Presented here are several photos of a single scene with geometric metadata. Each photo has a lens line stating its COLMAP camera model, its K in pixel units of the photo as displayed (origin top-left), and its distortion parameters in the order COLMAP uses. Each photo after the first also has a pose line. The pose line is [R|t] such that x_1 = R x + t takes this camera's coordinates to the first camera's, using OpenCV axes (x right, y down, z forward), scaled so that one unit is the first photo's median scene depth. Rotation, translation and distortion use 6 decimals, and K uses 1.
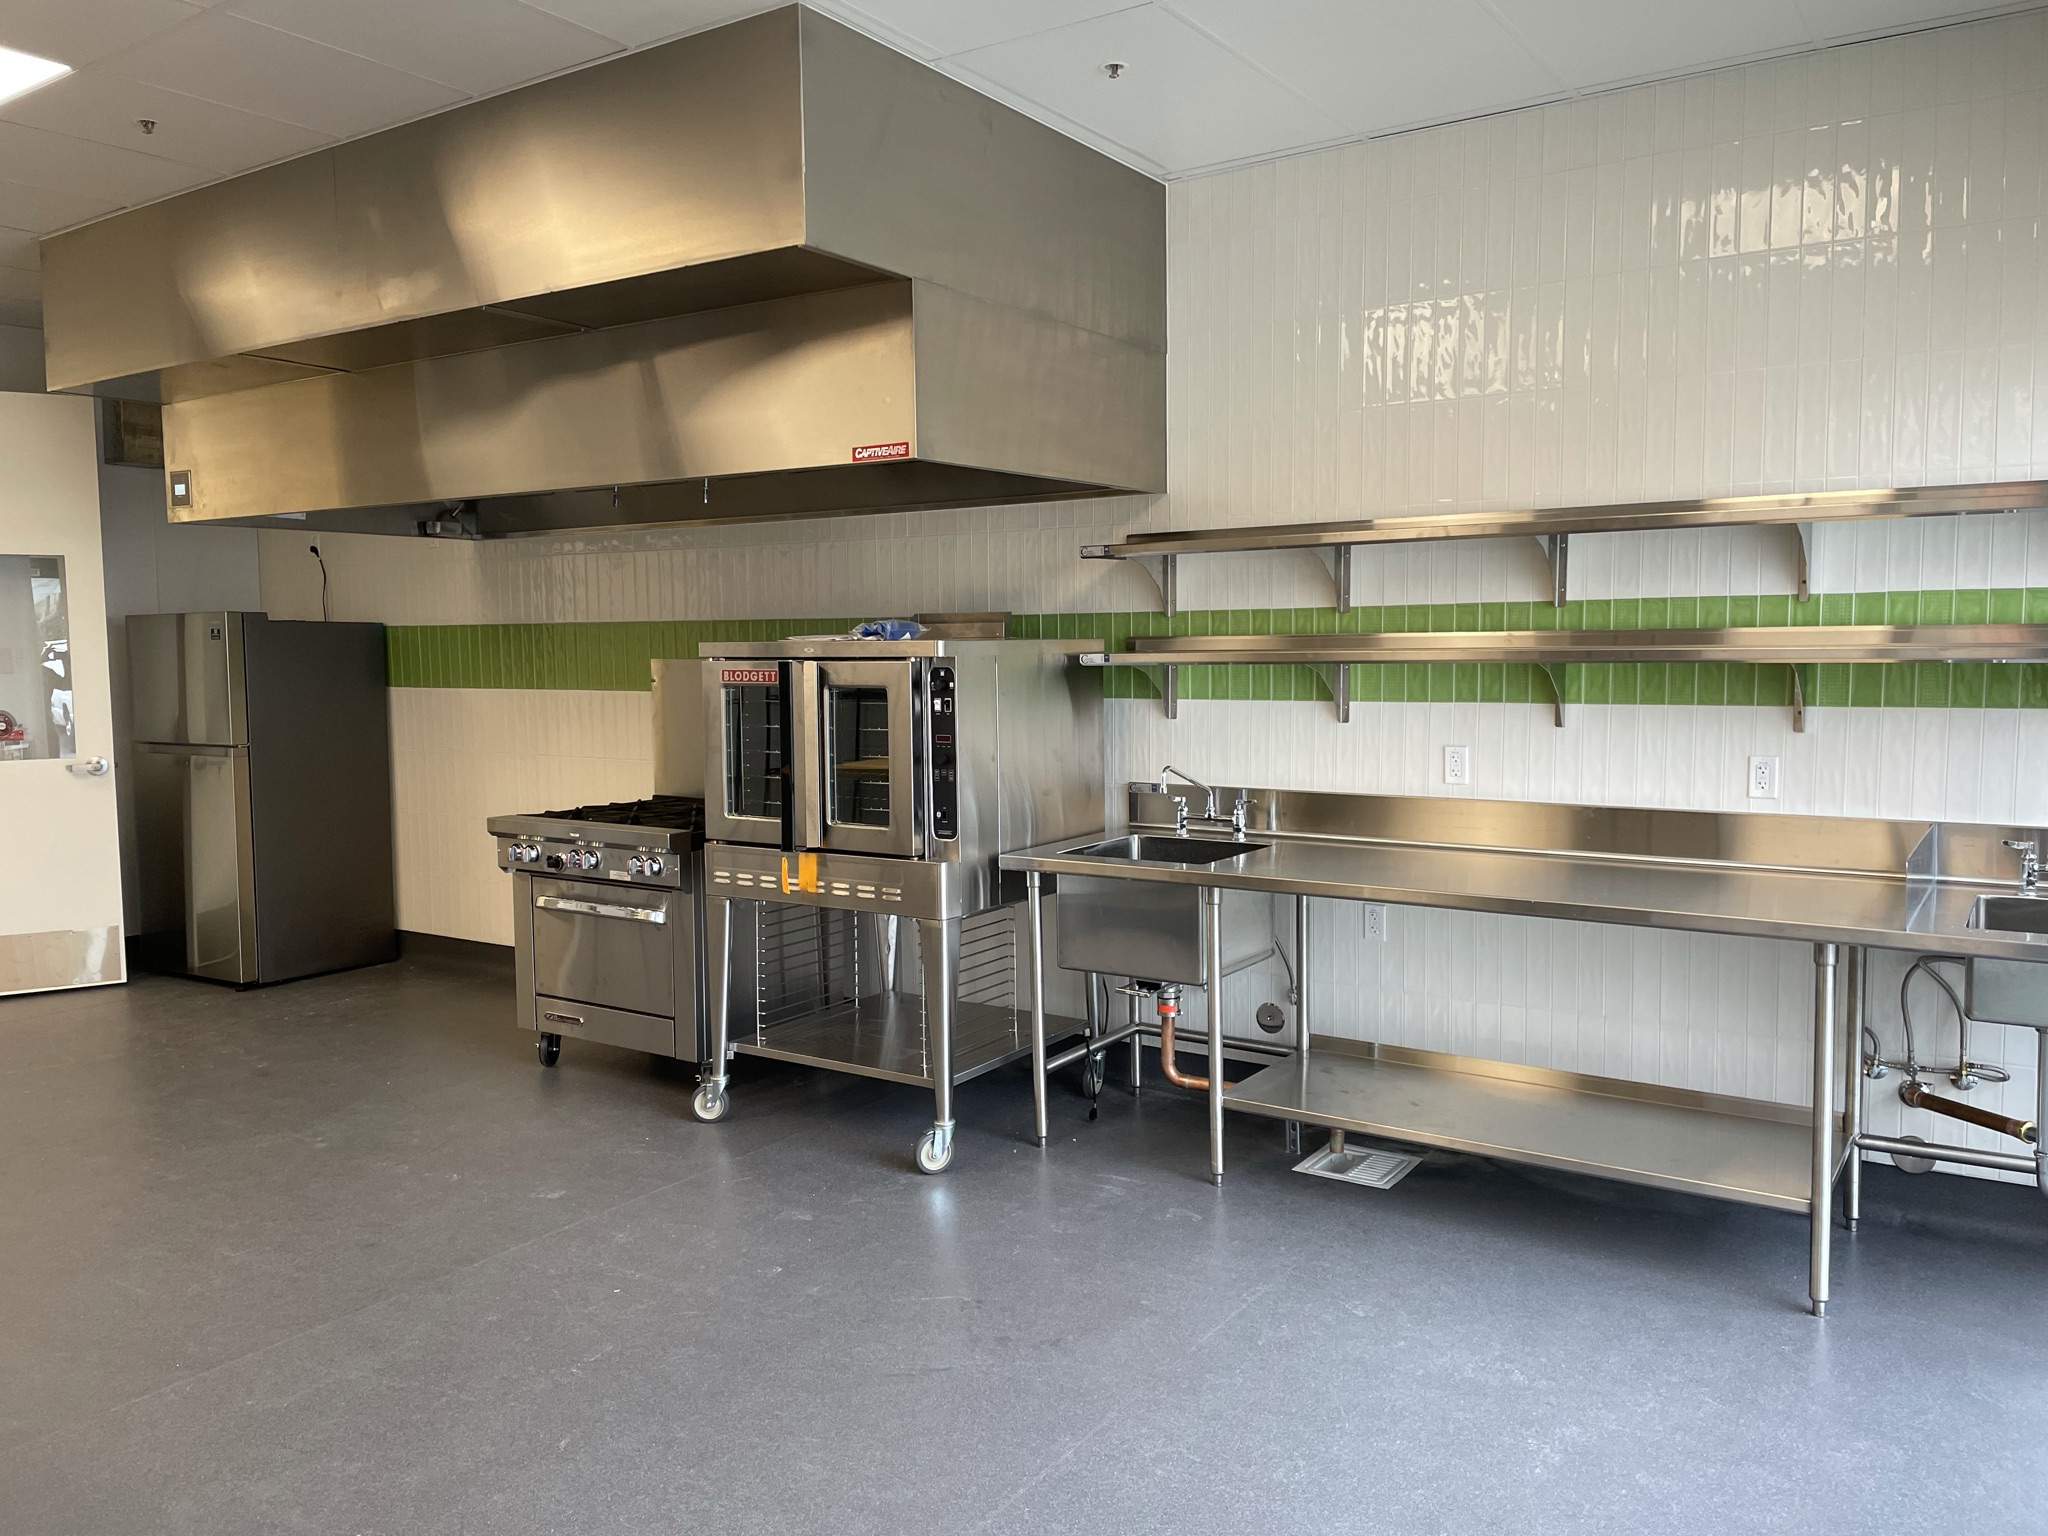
lens RADIAL K [[1531.5, 0, 1023.7], [0, 1531.5, 762.4], [0, 0, 1]] dist [0.114270, -0.175549]
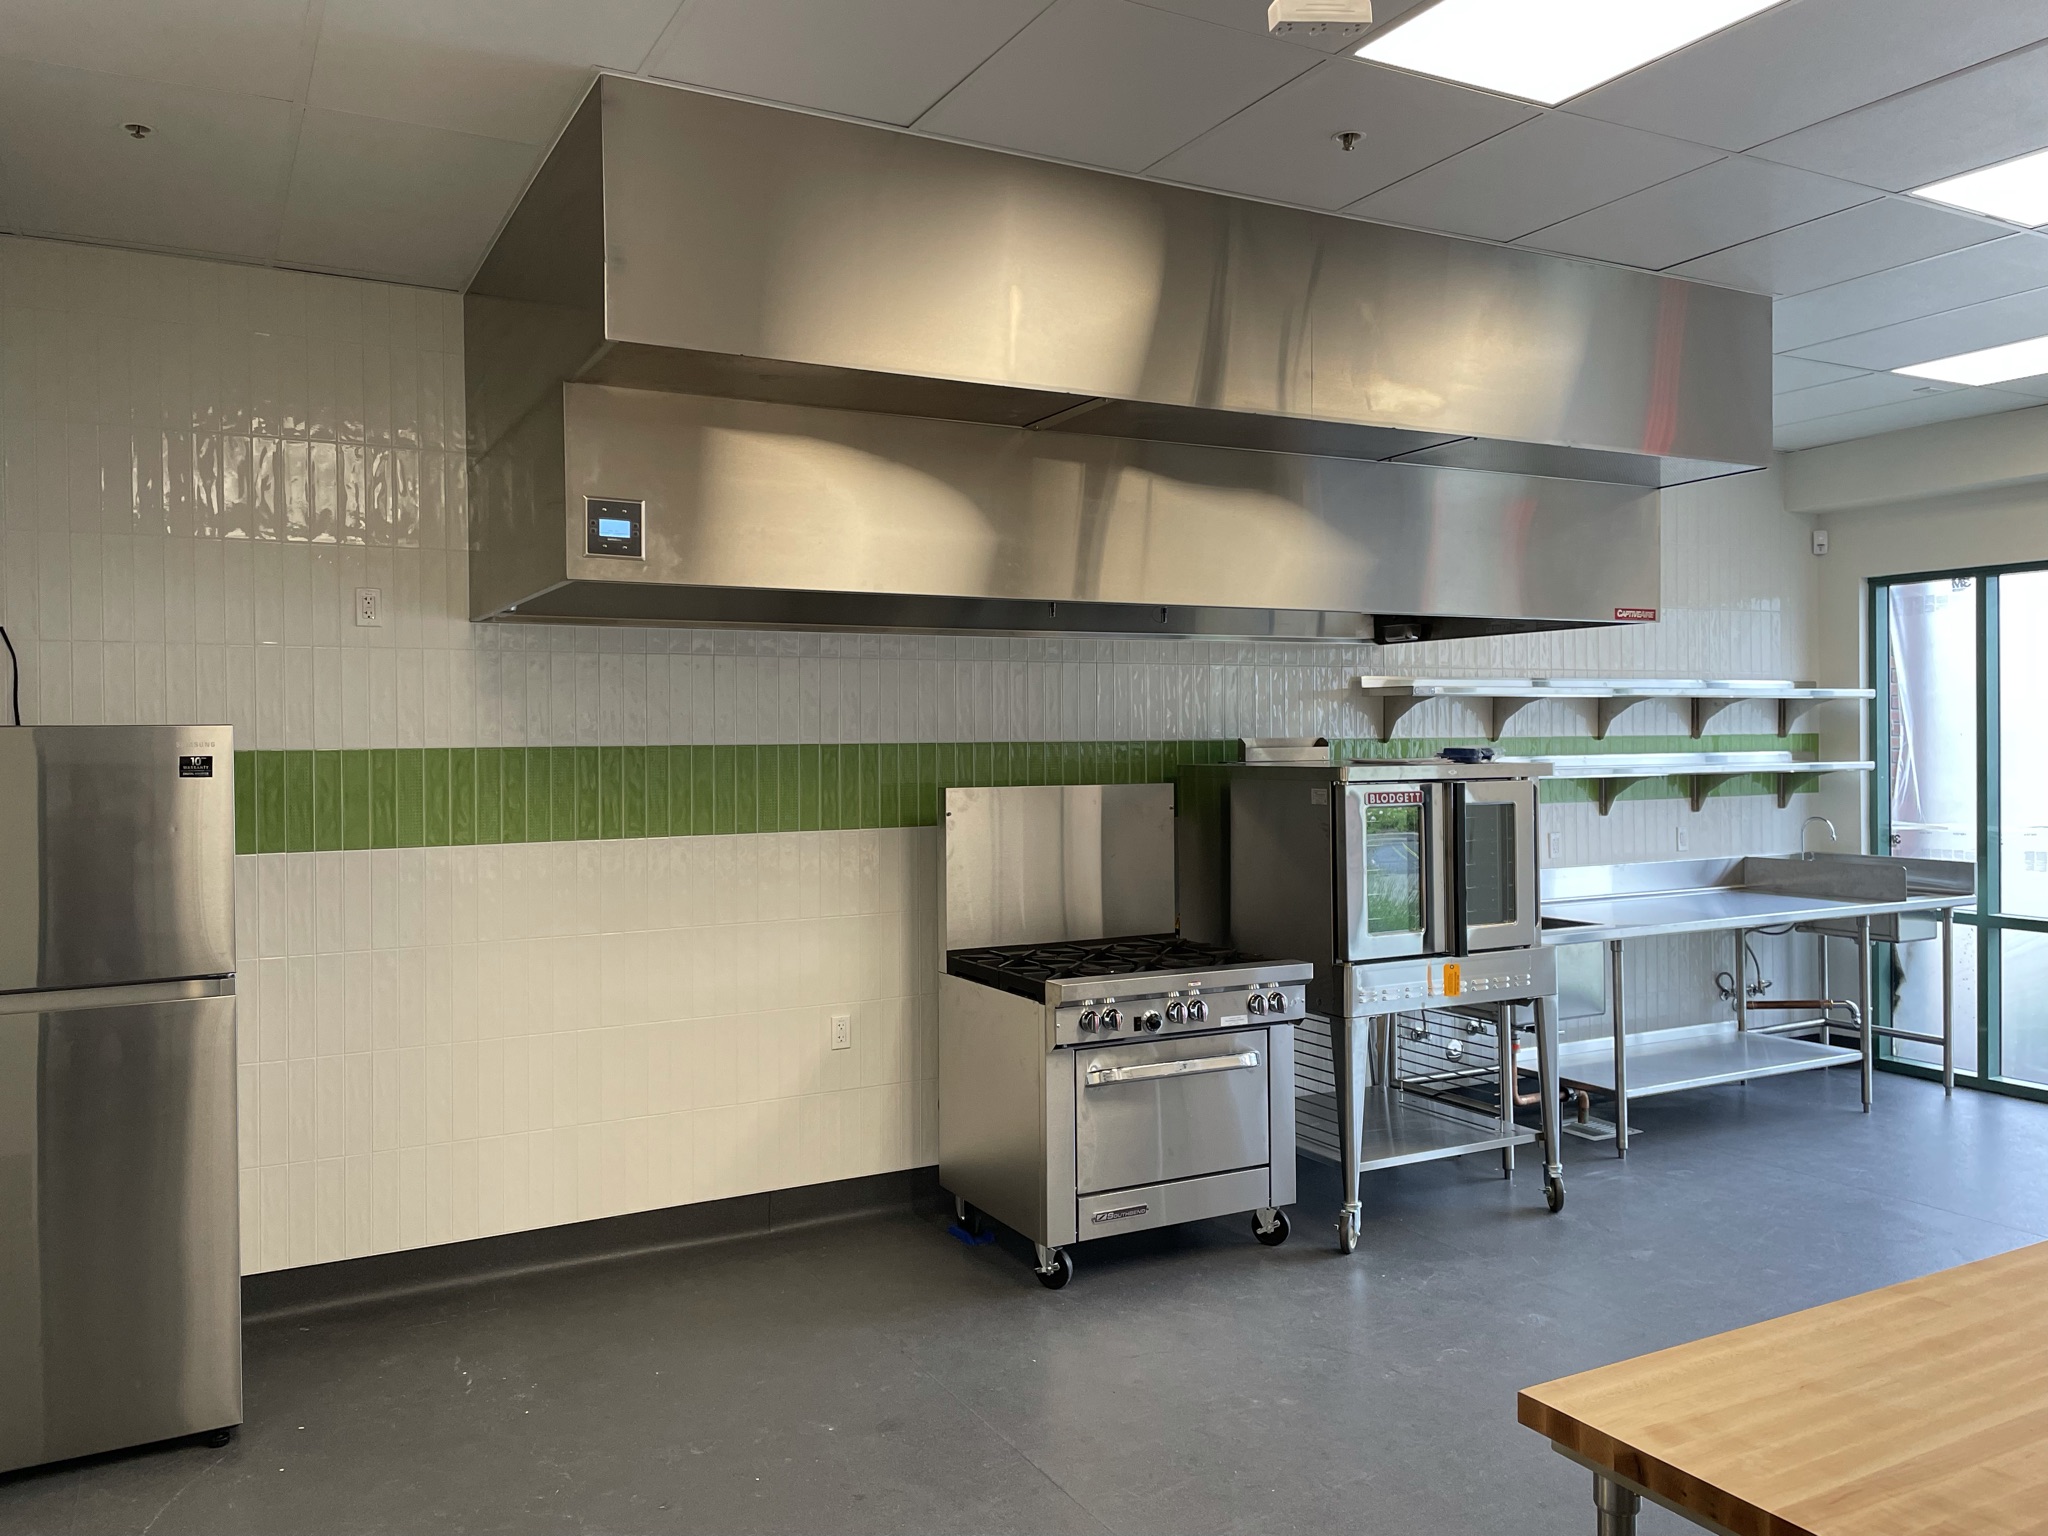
lens RADIAL K [[1531.5, 0, 1023.7], [0, 1531.5, 762.4], [0, 0, 1]] dist [0.114270, -0.175549]
pose [[0.458054, -0.007450, 0.888893, -1.065009], [0.071139, 0.997065, -0.028302, -0.060148], [-0.886073, 0.076199, 0.457239, 0.631472]]
